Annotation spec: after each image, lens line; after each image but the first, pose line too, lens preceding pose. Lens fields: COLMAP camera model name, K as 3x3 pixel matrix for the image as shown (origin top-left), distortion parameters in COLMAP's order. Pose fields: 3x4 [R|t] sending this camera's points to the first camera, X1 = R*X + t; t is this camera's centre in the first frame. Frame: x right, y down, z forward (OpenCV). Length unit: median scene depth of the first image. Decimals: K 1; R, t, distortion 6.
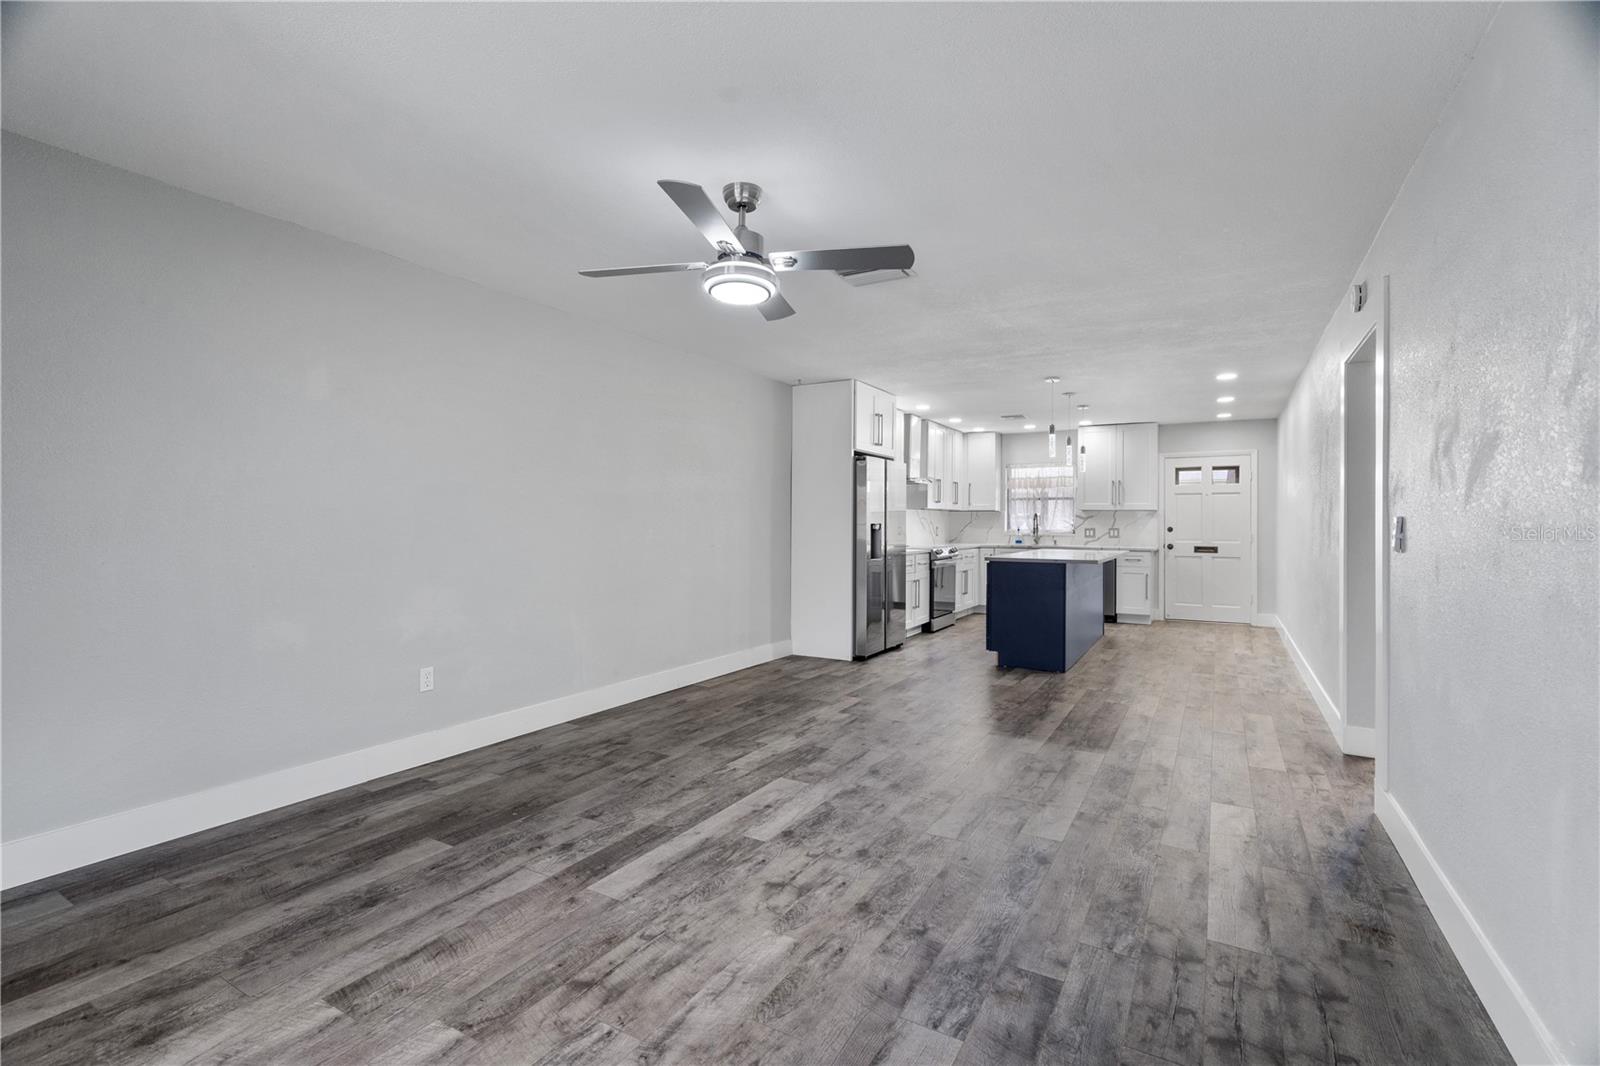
lens RADIAL K [[722.6, 0, 795.2], [0, 722.6, 518.9], [0, 0, 1]] dist [-0.007486, 0.004522]
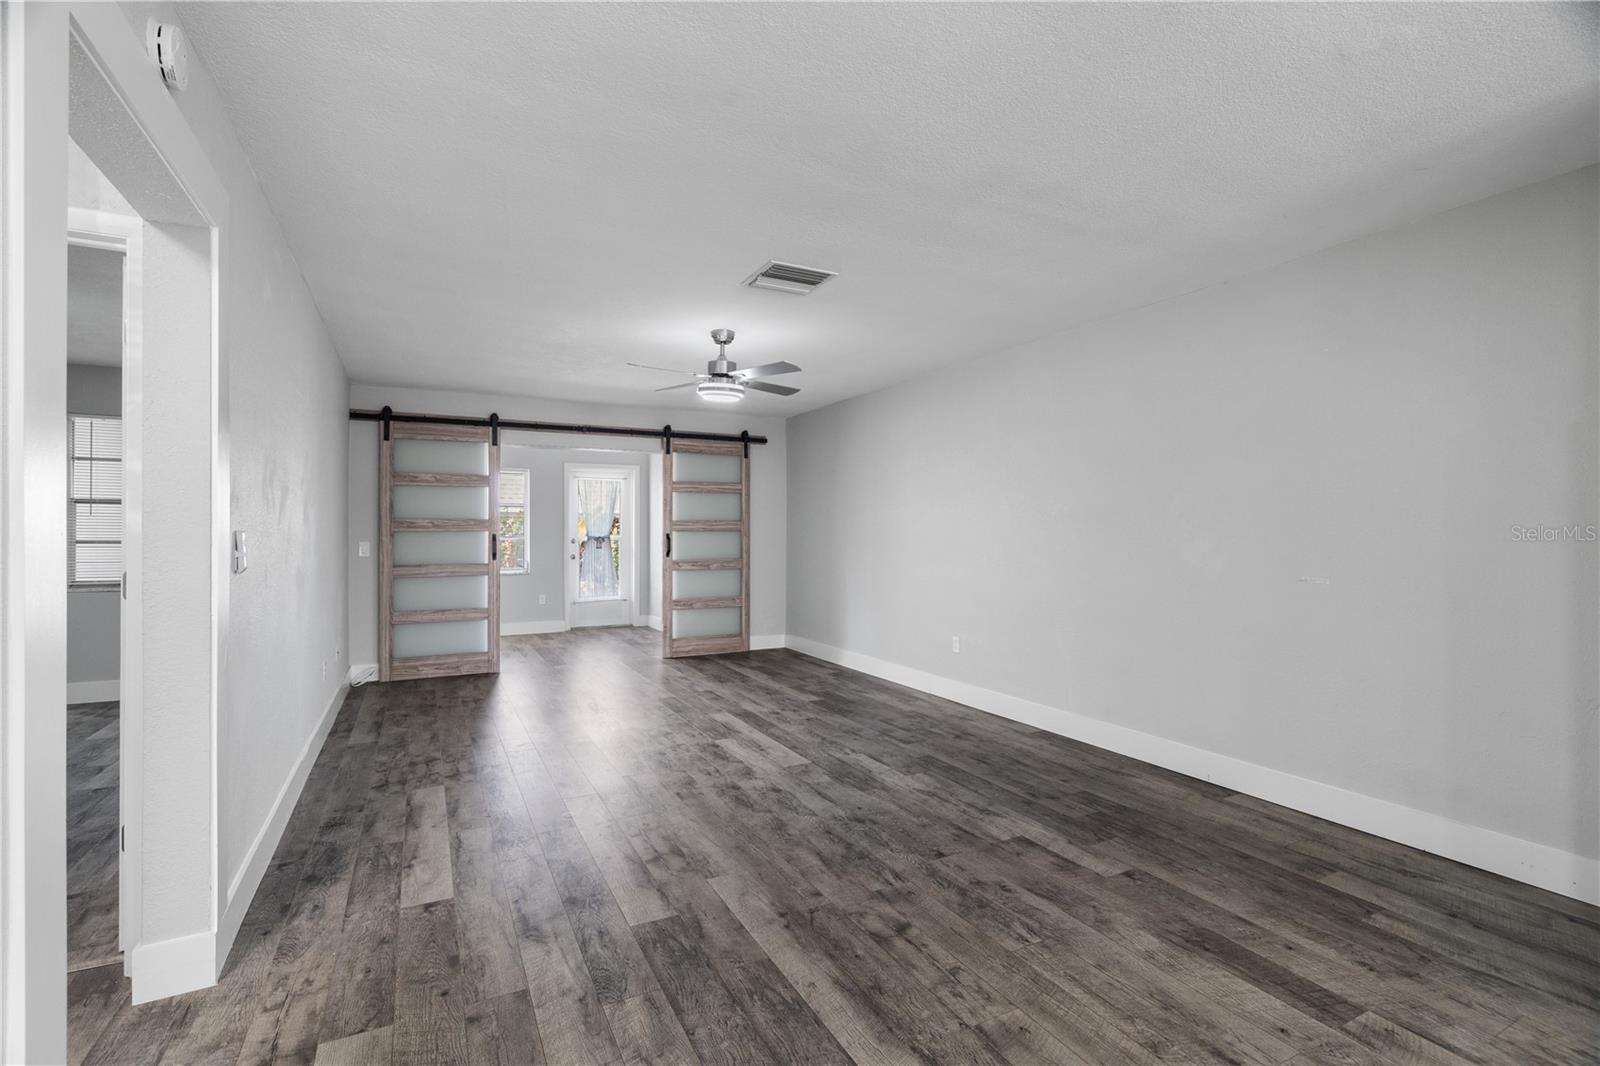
lens RADIAL K [[722.6, 0, 797.5], [0, 722.6, 533.2], [0, 0, 1]] dist [-0.007486, 0.004522]
pose [[-0.531306, -0.004741, -0.847167, 1.024952], [0.001704, 0.999976, -0.006664, 0.005552], [0.847178, -0.004984, -0.531286, 1.704062]]
